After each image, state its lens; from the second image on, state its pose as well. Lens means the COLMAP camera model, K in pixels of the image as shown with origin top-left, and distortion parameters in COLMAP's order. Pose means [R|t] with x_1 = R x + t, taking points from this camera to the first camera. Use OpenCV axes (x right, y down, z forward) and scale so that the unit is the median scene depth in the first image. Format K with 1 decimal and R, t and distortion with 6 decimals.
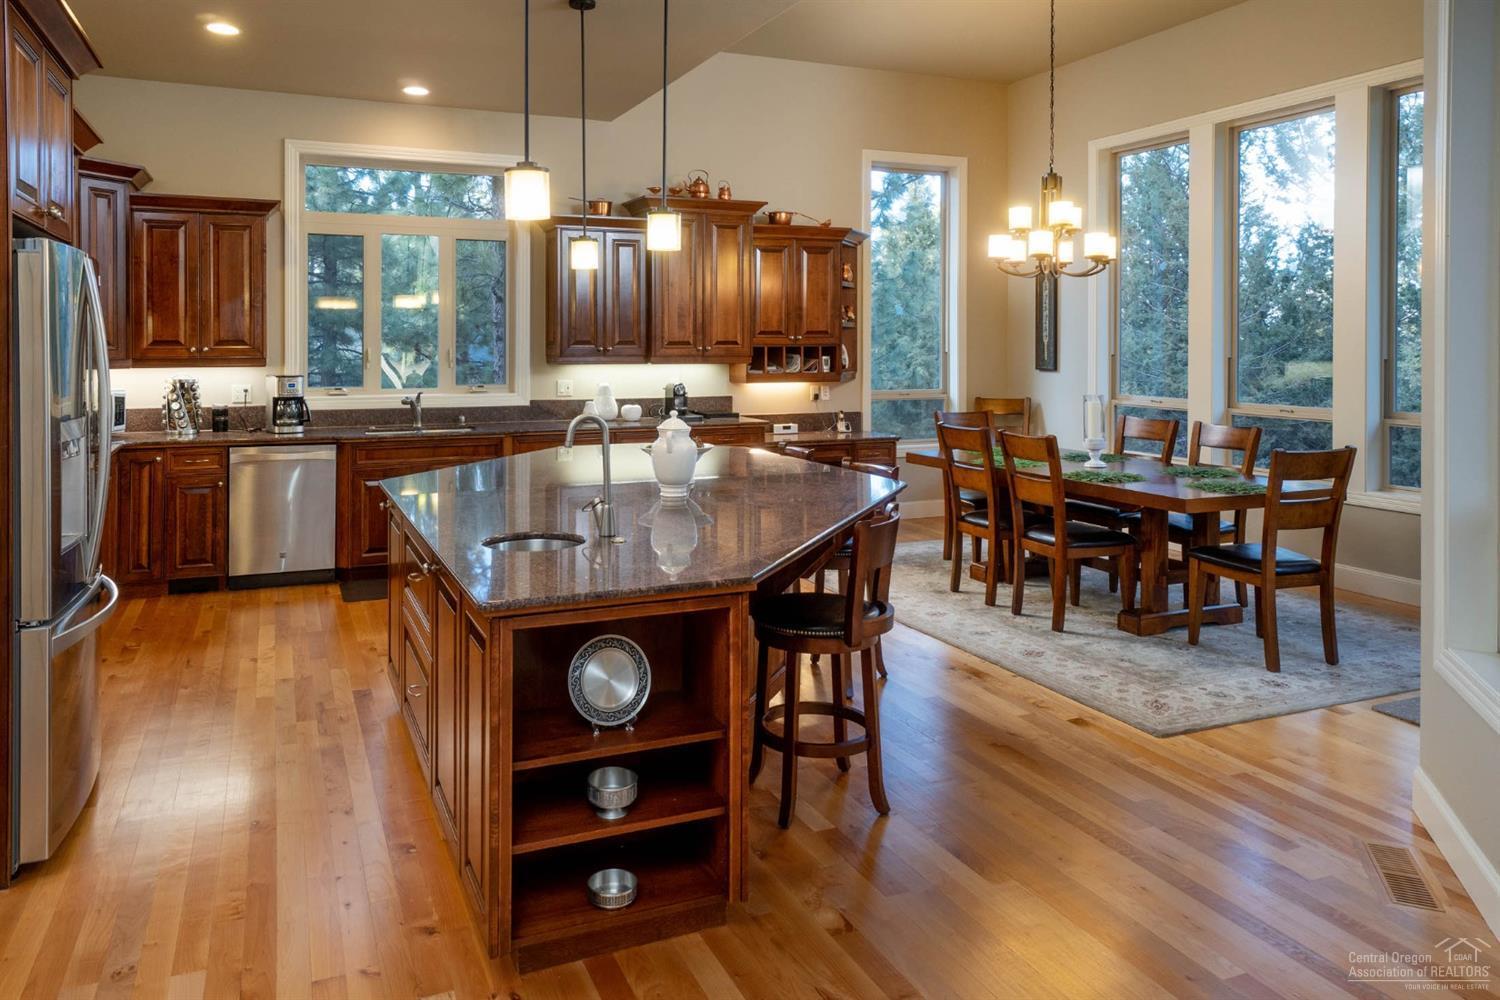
lens RADIAL K [[1024.8, 0, 716.4], [0, 1024.8, 331.5], [0, 0, 1]] dist [-0.001196, -0.002235]
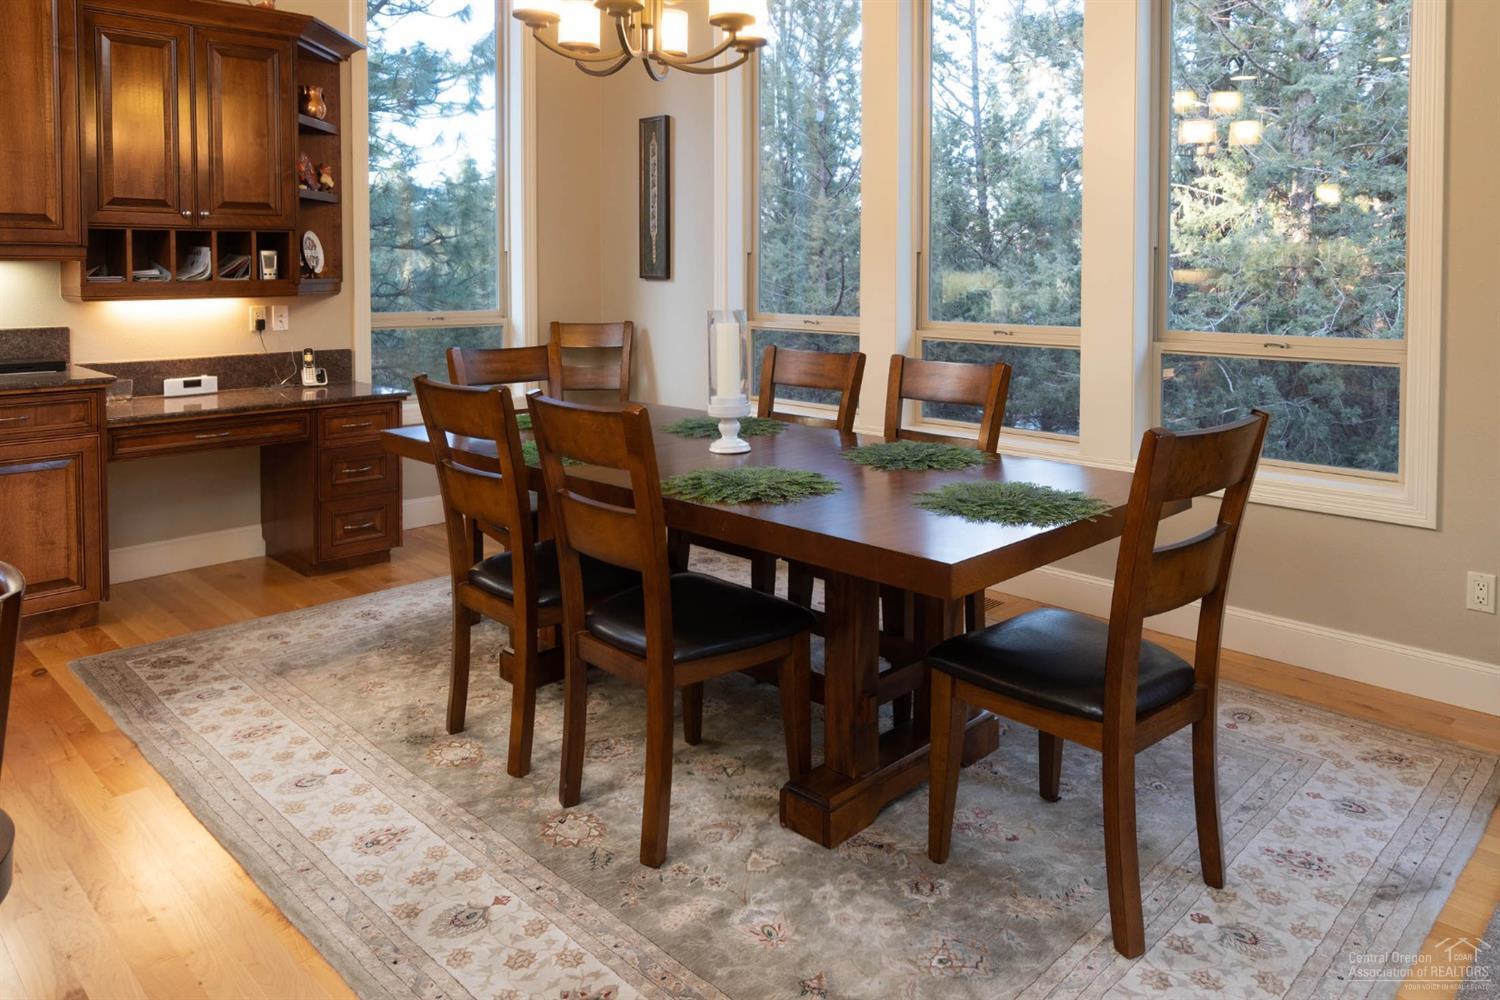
lens RADIAL K [[1003.1, 0, 750.0], [0, 1003.1, 500.0], [0, 0, 1]] dist [-0.005896, -0.003435]
pose [[0.926839, -0.082539, 0.366274, 0.139373], [-0.005623, 0.972376, 0.233351, 0.027619], [-0.375417, -0.218338, 0.900772, 0.389007]]
